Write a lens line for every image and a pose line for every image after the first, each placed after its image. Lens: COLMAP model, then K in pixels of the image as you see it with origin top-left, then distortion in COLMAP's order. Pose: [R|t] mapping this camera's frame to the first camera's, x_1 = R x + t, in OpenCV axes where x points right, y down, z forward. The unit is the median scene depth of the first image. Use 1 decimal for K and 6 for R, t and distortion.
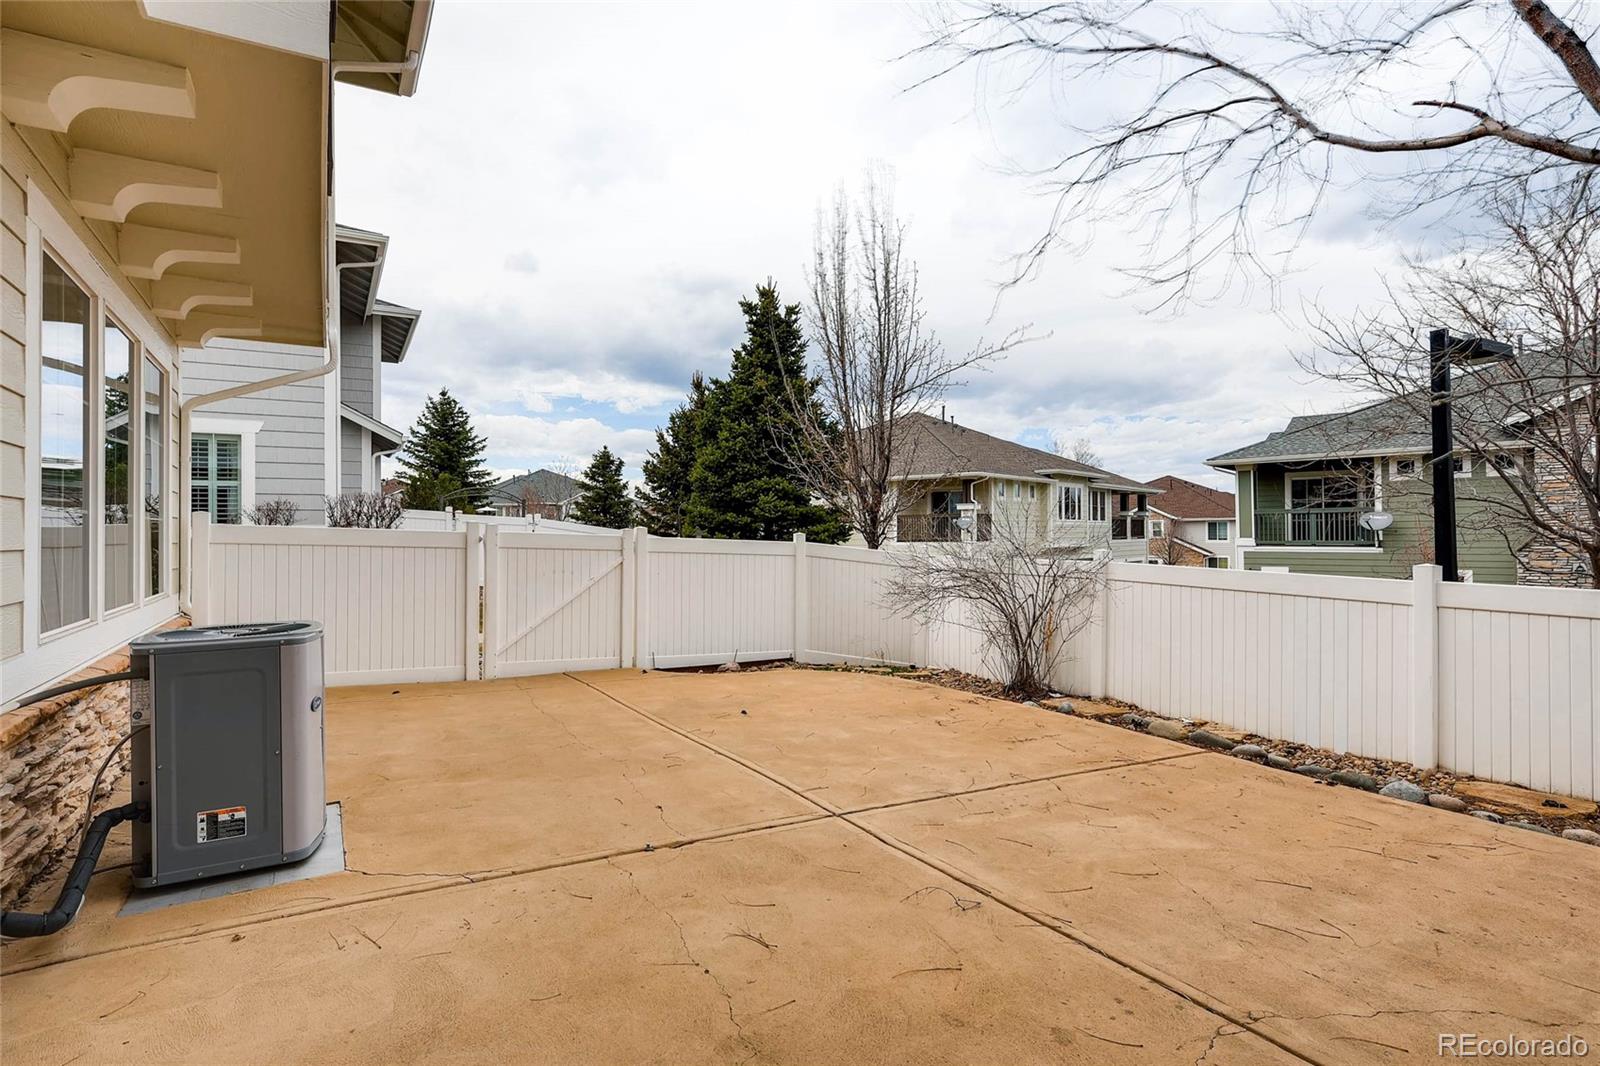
lens RADIAL K [[826.0, 0, 794.0], [0, 826.0, 524.4], [0, 0, 1]] dist [0.003293, 0.000446]
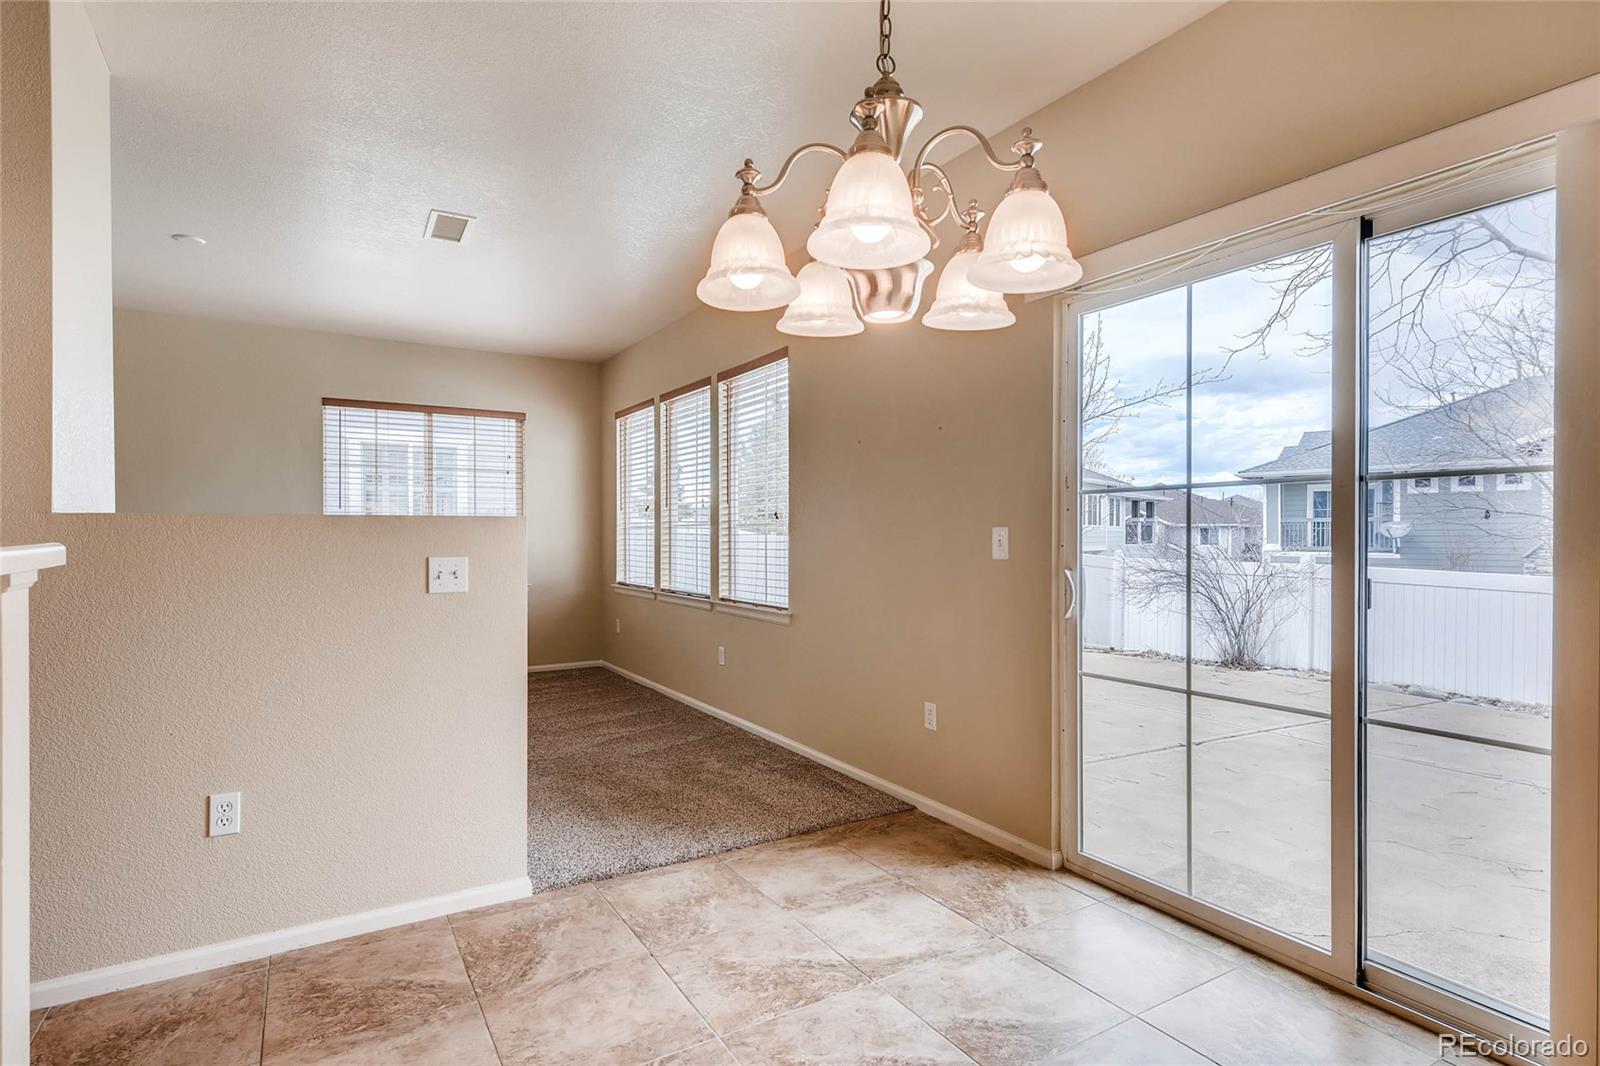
lens RADIAL K [[812.6, 0, 796.6], [0, 812.6, 528.8], [0, 0, 1]] dist [0.004433, 0.000472]
pose [[0.999657, 0.007731, 0.025040, -0.104584], [-0.007804, 0.999966, 0.002809, -0.001776], [-0.025018, -0.003003, 0.999683, -0.057395]]
